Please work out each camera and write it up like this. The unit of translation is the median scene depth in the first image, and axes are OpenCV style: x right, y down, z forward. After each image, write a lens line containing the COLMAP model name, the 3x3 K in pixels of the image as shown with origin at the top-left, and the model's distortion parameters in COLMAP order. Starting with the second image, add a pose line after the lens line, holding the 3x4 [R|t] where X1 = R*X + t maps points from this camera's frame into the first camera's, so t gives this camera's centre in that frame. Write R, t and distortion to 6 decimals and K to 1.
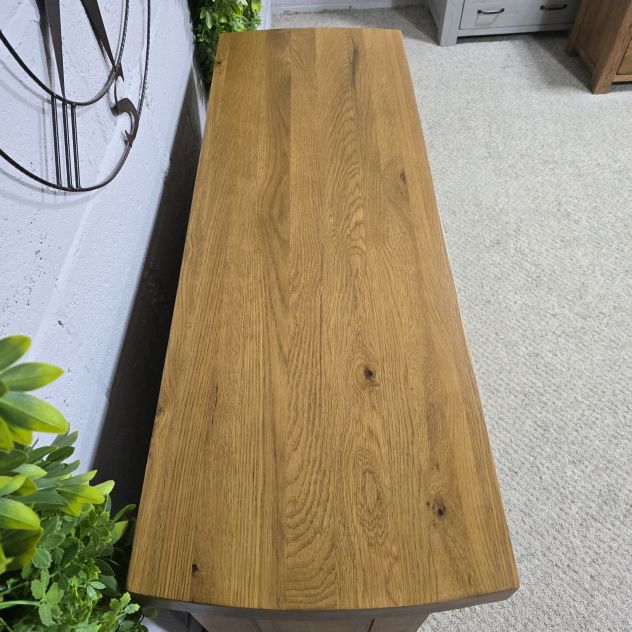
lens RADIAL K [[560.6, 0, 307.4], [0, 560.6, 314.5], [0, 0, 1]] dist [0.065724, -0.075921]
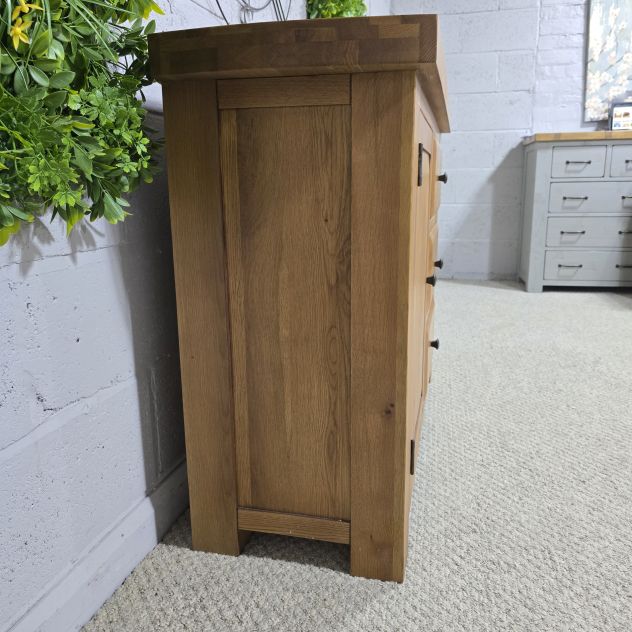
lens RADIAL K [[560.6, 0, 307.4], [0, 560.6, 314.5], [0, 0, 1]] dist [0.065724, -0.075921]
pose [[0.962955, 0.069806, -0.260471, 0.142168], [-0.223421, 0.747400, -0.625681, 0.559241], [0.150999, 0.660697, 0.735309, 0.133787]]
